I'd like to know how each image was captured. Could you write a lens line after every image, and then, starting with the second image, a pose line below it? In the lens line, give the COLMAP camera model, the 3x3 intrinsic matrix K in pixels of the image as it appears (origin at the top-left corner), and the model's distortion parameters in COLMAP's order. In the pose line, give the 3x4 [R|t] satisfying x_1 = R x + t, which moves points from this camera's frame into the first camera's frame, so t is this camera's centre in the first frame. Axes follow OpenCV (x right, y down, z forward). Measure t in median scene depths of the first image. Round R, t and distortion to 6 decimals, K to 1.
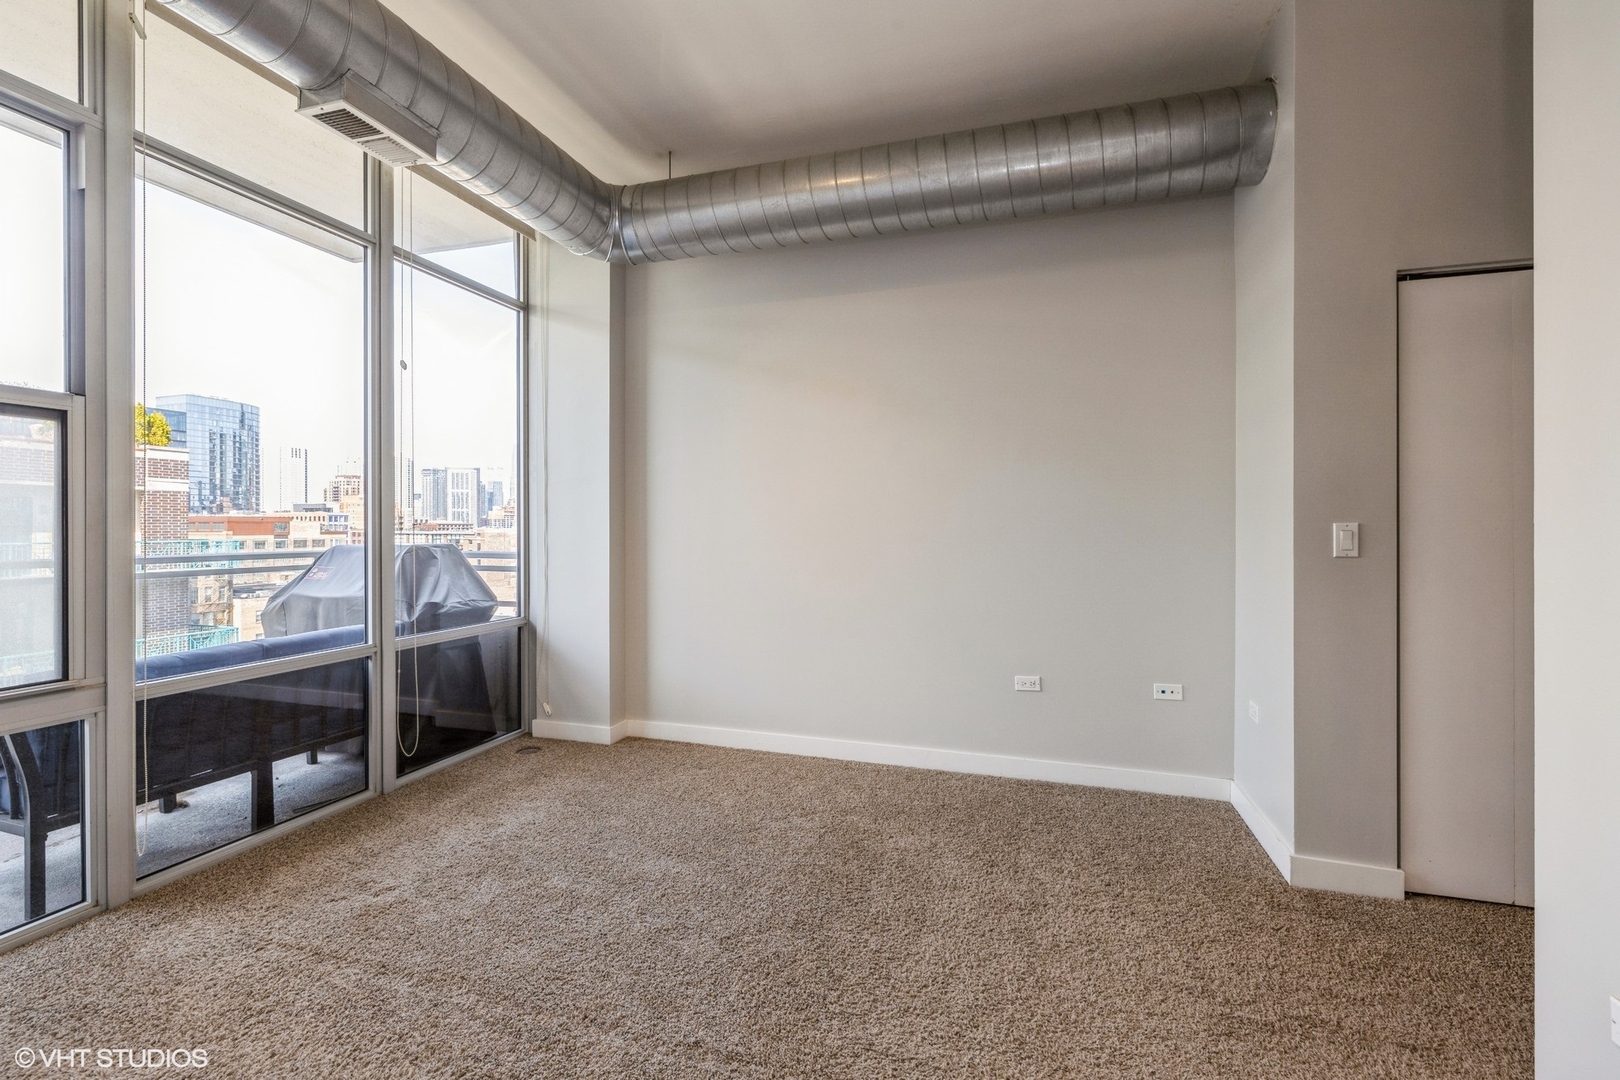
lens RADIAL K [[687.8, 0, 811.8], [0, 687.8, 534.6], [0, 0, 1]] dist [-0.002222, 0.000733]
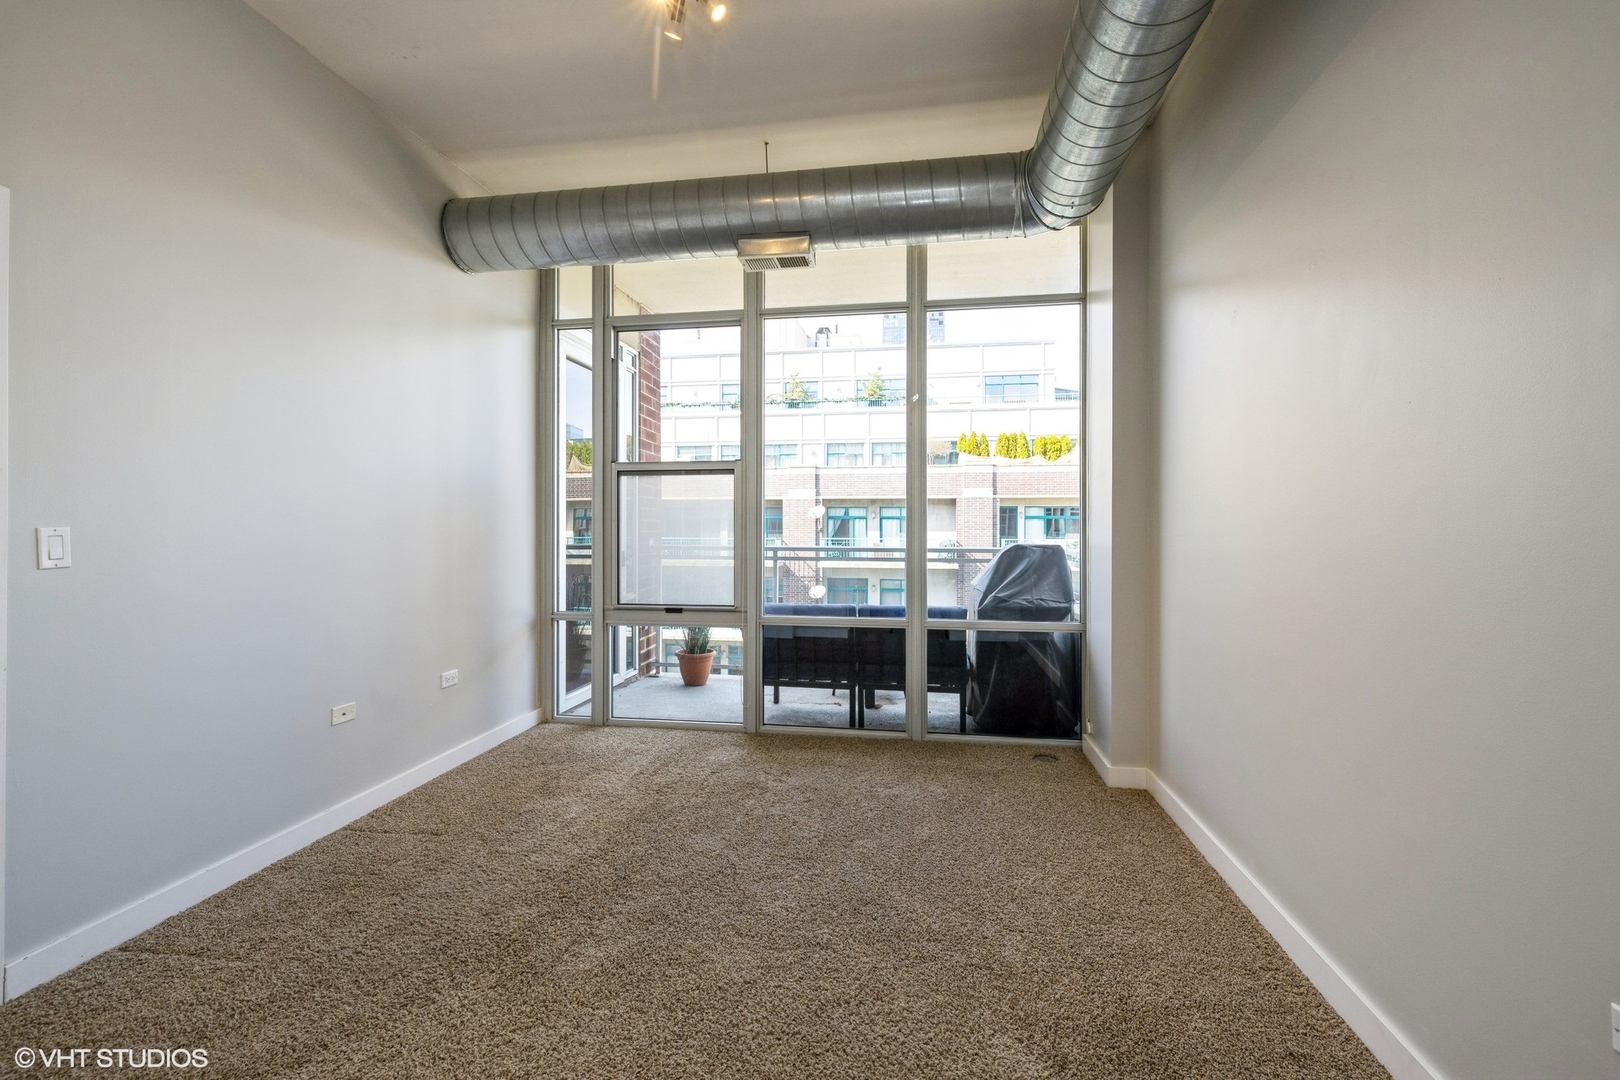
lens RADIAL K [[687.8, 0, 801.9], [0, 687.8, 527.2], [0, 0, 1]] dist [-0.002222, 0.000733]
pose [[0.146262, 0.003363, -0.989240, 0.608224], [-0.013401, 0.999909, 0.001418, -0.010420], [0.989155, 0.013050, 0.146294, 0.628420]]
